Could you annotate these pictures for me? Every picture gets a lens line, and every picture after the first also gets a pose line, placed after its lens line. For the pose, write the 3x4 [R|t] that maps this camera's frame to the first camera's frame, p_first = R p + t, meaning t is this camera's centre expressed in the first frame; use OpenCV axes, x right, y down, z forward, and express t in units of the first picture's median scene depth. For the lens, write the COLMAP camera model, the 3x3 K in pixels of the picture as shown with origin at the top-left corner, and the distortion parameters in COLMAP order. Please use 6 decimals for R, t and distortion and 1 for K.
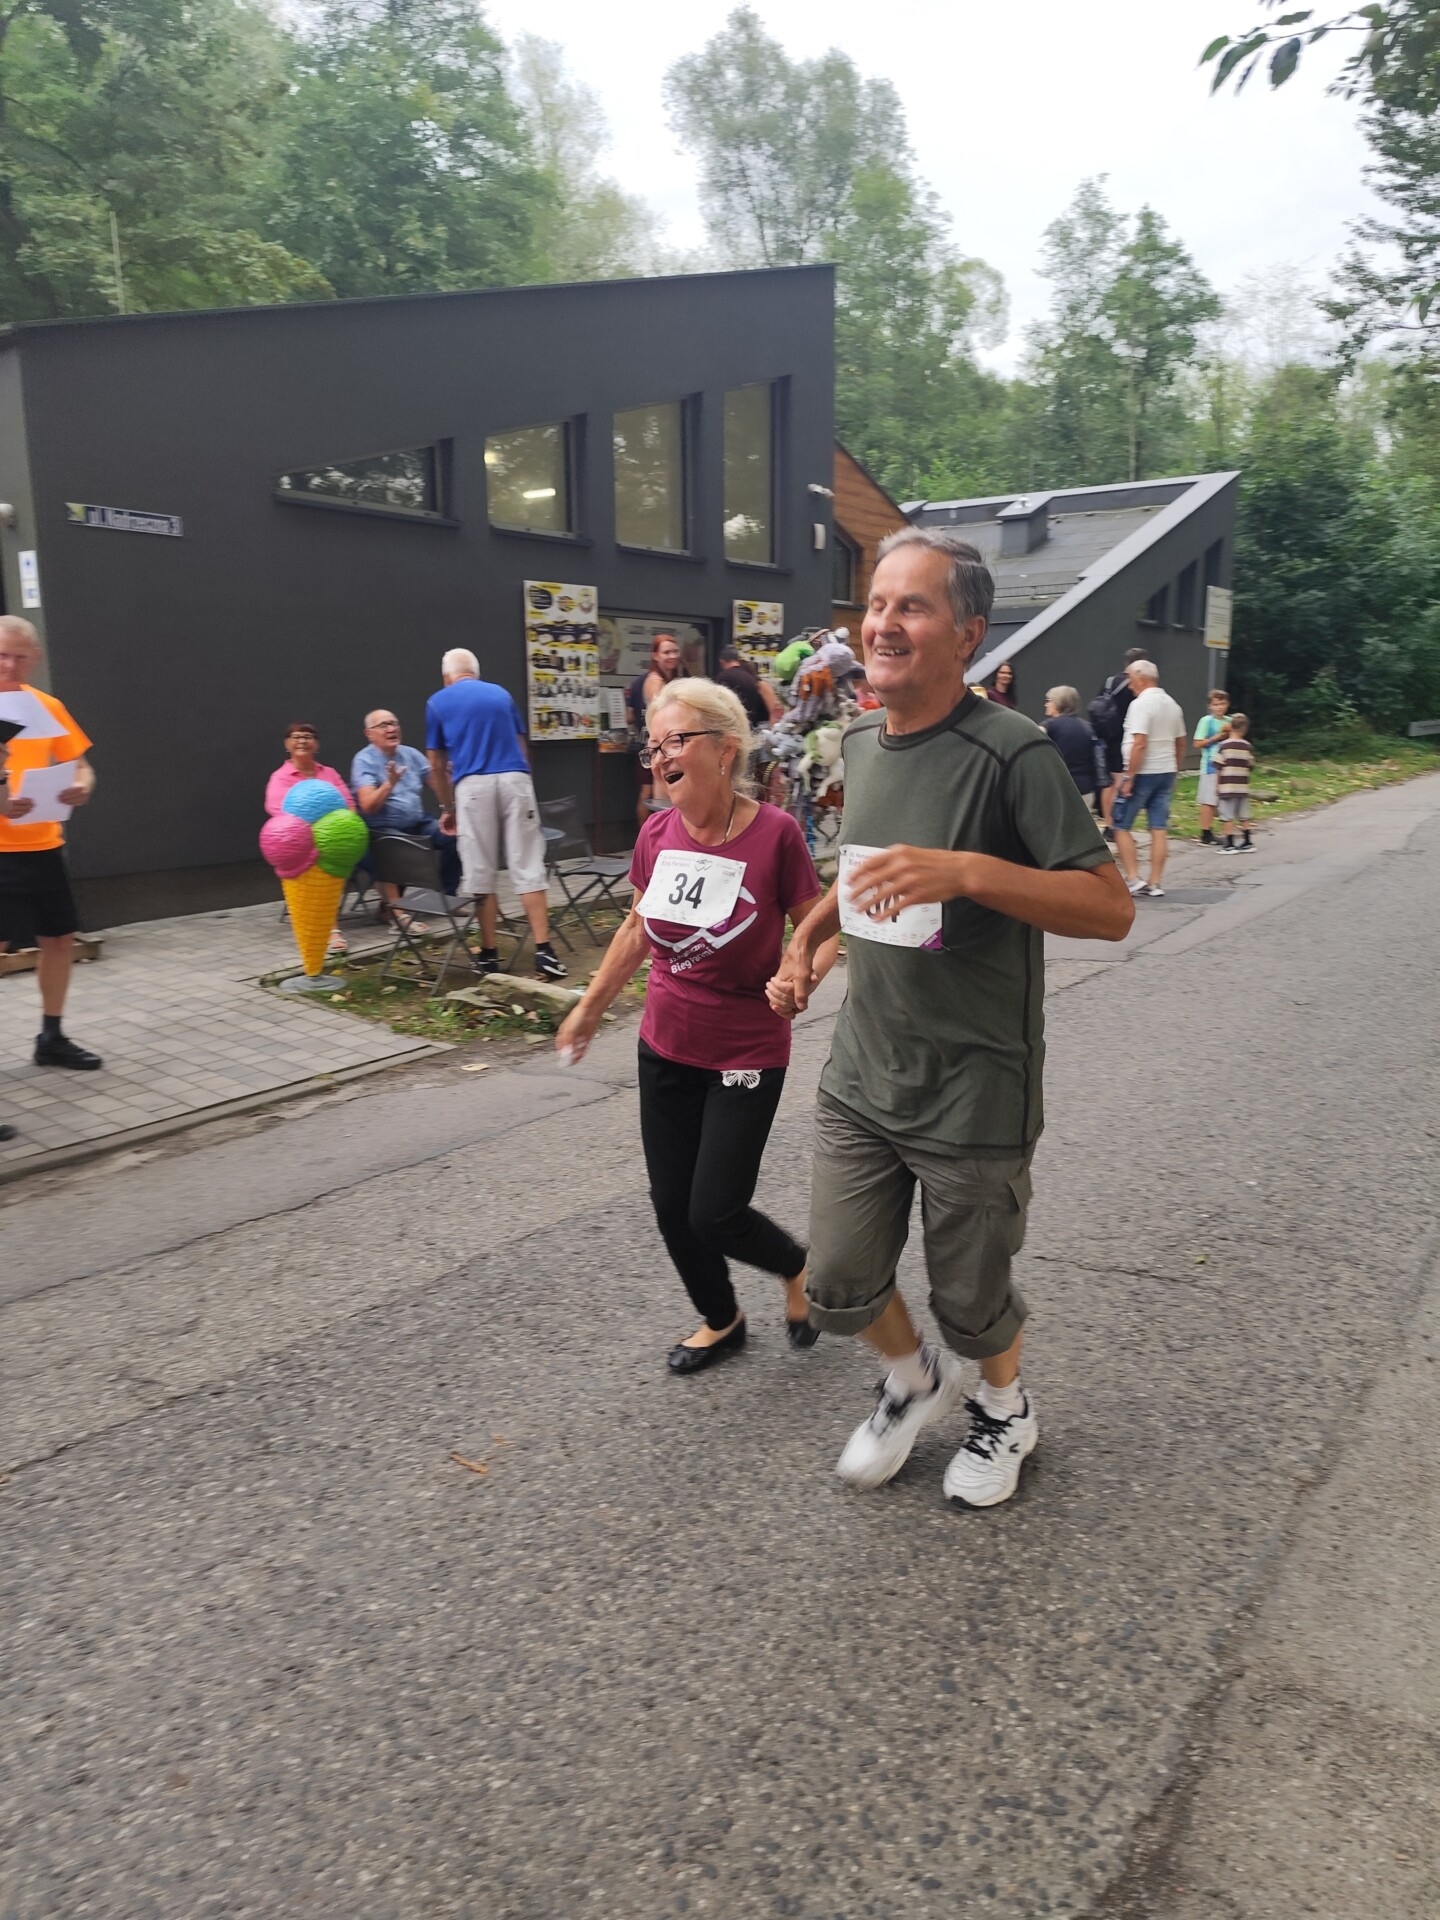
lens RADIAL K [[1299.0, 0, 731.4], [0, 1299.0, 963.7], [0, 0, 1]] dist [0.021484, -0.028731]
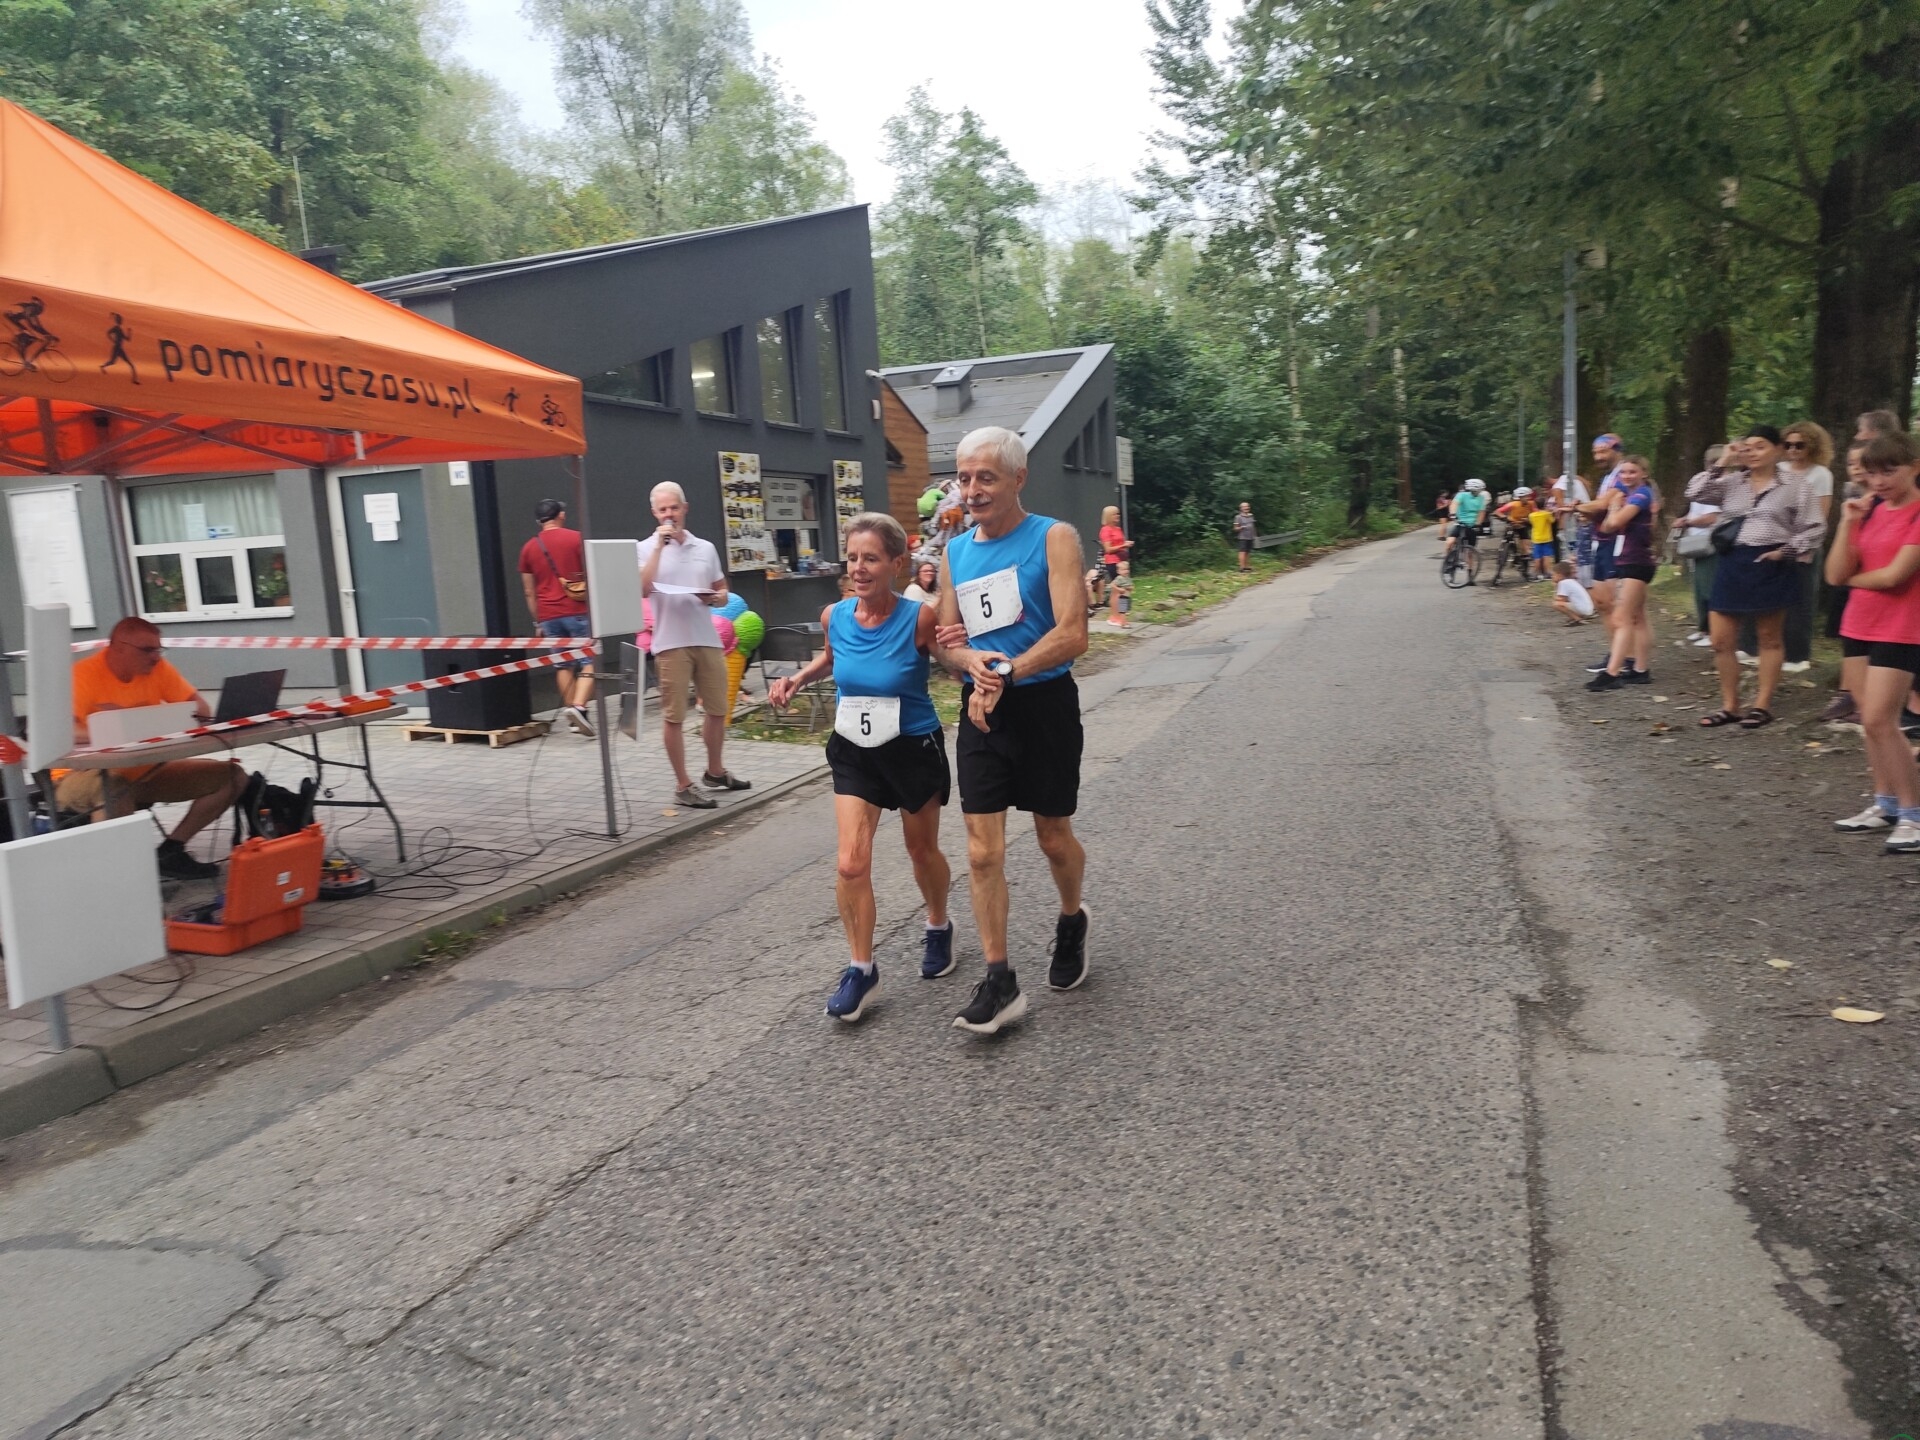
lens RADIAL K [[1314.0, 0, 939.0], [0, 1314.0, 713.6], [0, 0, 1]] dist [0.028643, -0.030043]
pose [[0.959911, -0.084986, 0.267112, -0.076722], [0.104935, 0.992588, -0.061295, 0.017257], [-0.259923, 0.086867, 0.961714, -0.073768]]
